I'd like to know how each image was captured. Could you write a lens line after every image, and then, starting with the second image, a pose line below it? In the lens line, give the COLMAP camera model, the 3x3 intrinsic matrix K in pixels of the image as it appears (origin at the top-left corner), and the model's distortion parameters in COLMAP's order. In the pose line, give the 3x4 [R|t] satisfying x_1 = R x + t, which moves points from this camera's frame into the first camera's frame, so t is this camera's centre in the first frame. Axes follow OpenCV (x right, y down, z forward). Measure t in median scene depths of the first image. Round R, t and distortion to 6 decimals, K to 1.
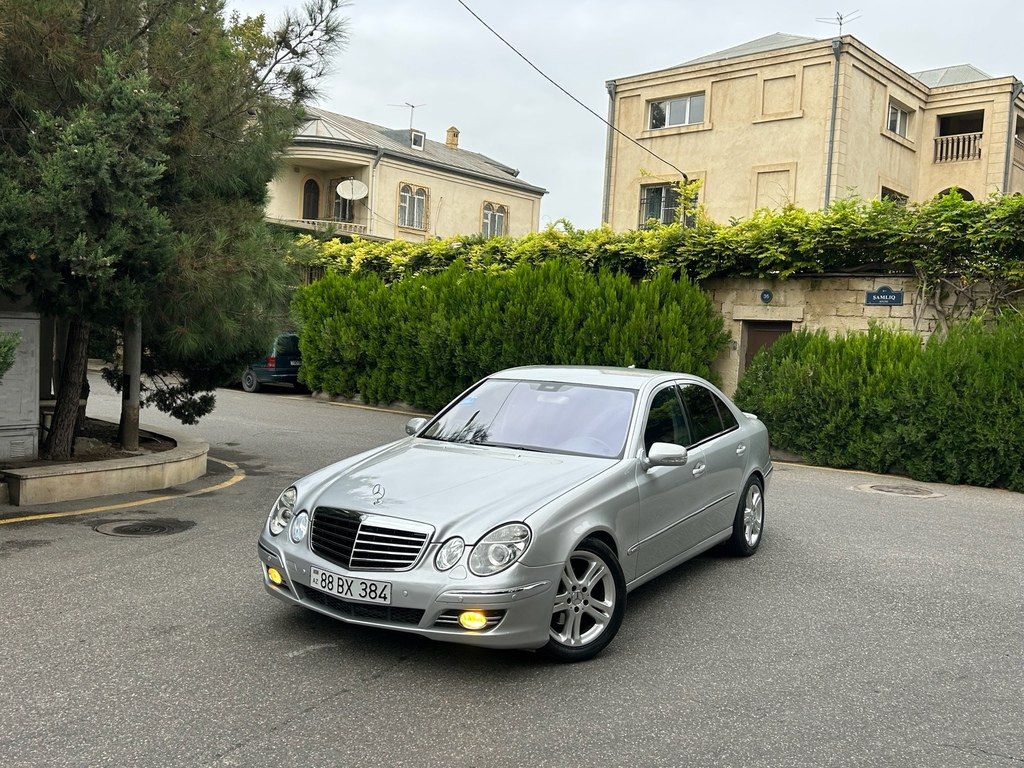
lens RADIAL K [[911.8, 0, 510.5], [0, 911.8, 387.2], [0, 0, 1]] dist [0.059127, -0.081358]
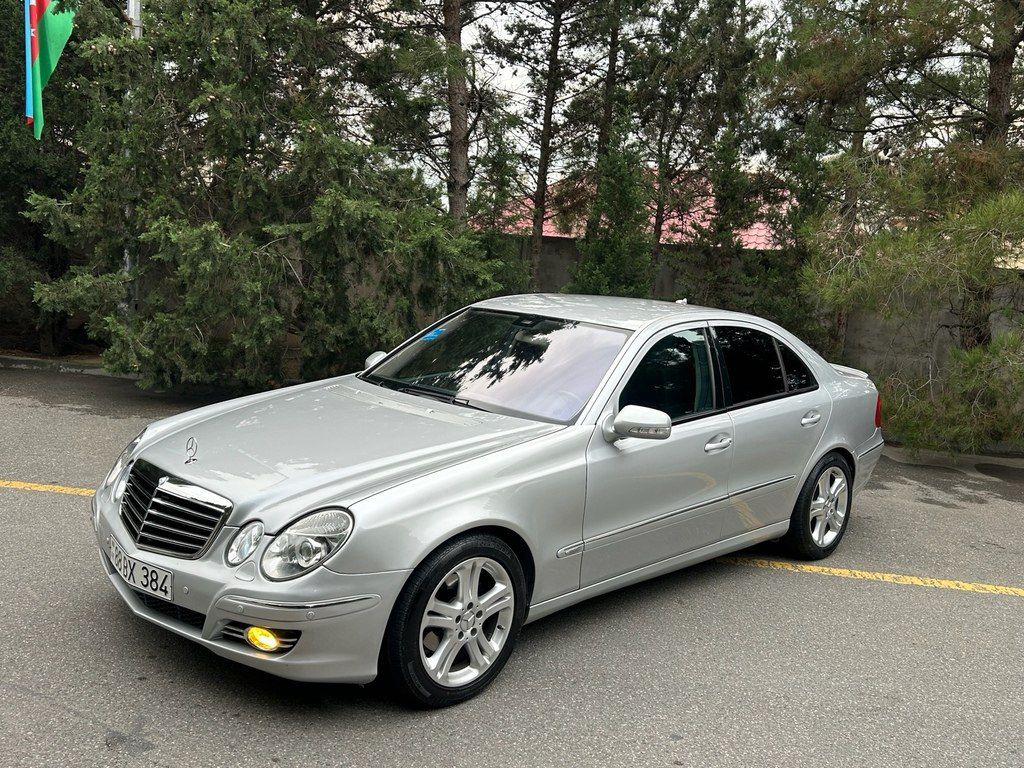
lens RADIAL K [[911.8, 0, 506.2], [0, 911.8, 389.5], [0, 0, 1]] dist [0.059127, -0.081358]
pose [[0.970276, 0.066678, -0.232632, 0.167150], [-0.048894, 0.995482, 0.081396, -0.003520], [0.237009, -0.067602, 0.969153, 0.204828]]
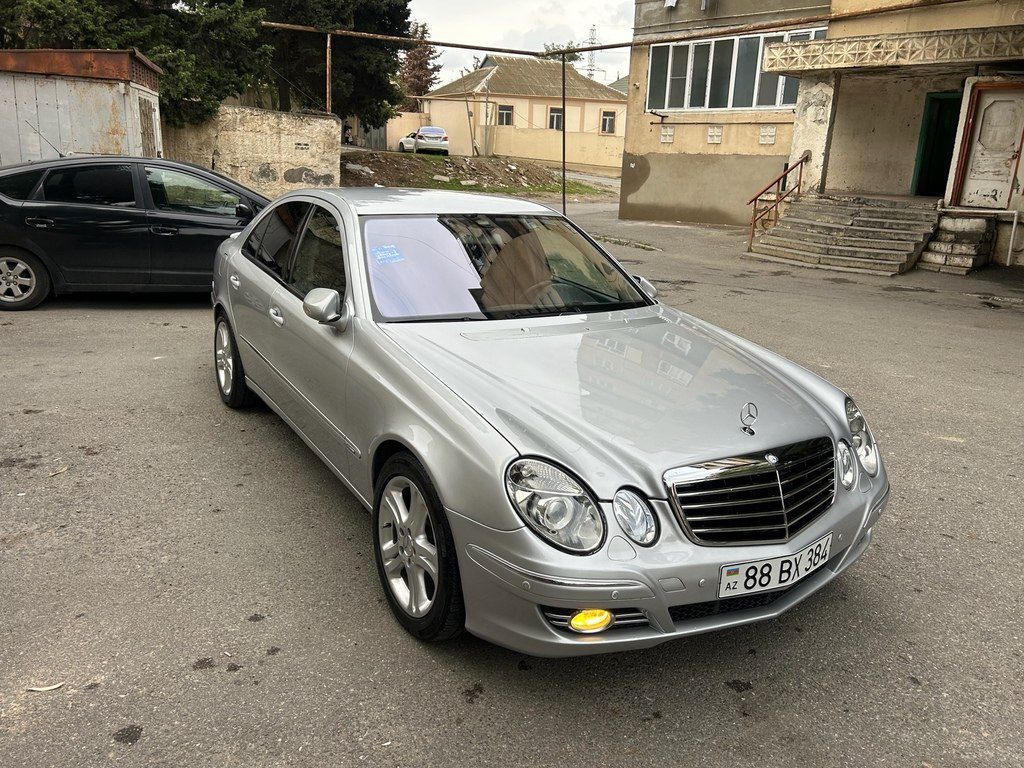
lens RADIAL K [[754.3, 0, 525.7], [0, 754.3, 381.8], [0, 0, 1]] dist [0.020365, 0.001650]
pose [[0.457809, -0.245717, 0.854420, -0.399541], [0.017848, 0.963394, 0.267493, -0.030548], [-0.888871, -0.107211, 0.445436, 0.550856]]
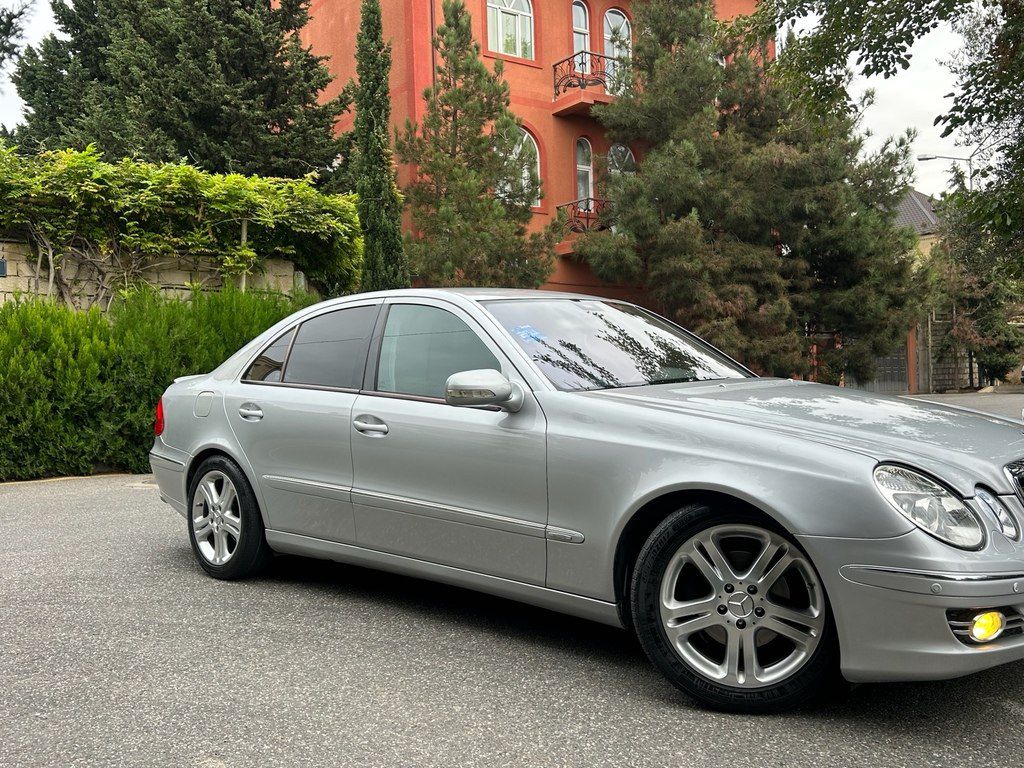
lens RADIAL K [[911.8, 0, 504.6], [0, 911.8, 385.7], [0, 0, 1]] dist [0.059127, -0.081358]
pose [[0.219815, -0.058933, 0.973760, -0.516576], [0.084839, 0.995547, 0.041100, 0.020564], [-0.971846, 0.073578, 0.223836, 0.733553]]
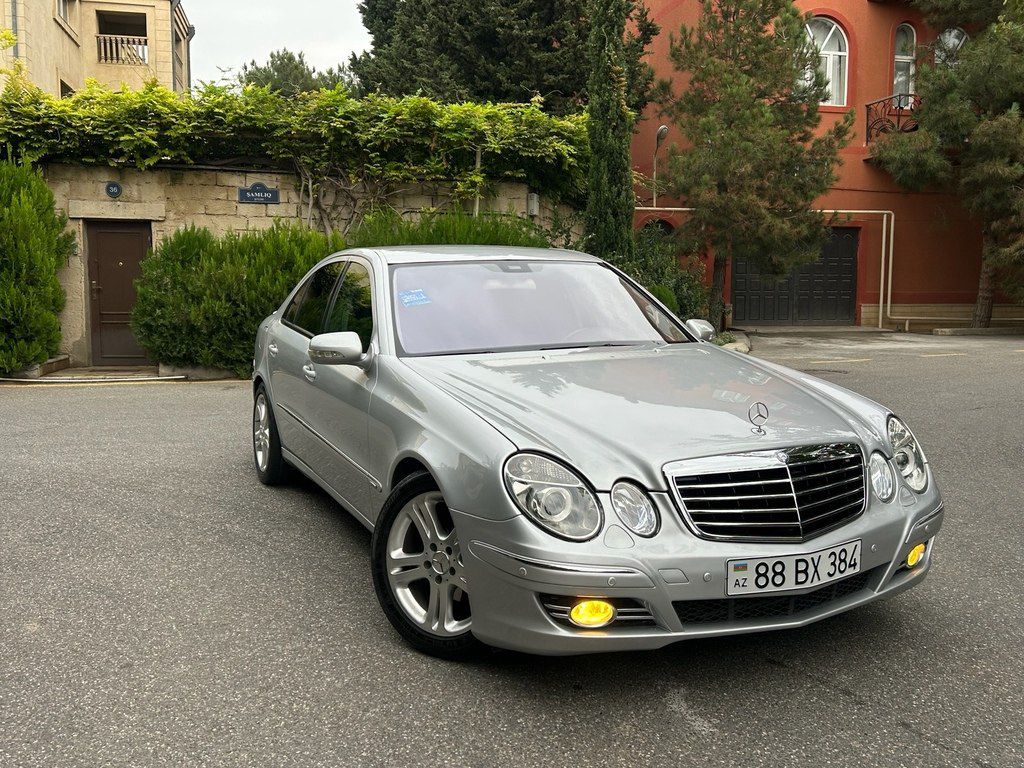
lens RADIAL K [[911.8, 0, 516.7], [0, 911.8, 381.8], [0, 0, 1]] dist [0.059127, -0.081358]
pose [[0.557996, -0.132289, 0.819232, -0.450944], [0.068693, 0.991187, 0.113268, 0.006598], [-0.826996, -0.006928, 0.562165, 0.477906]]
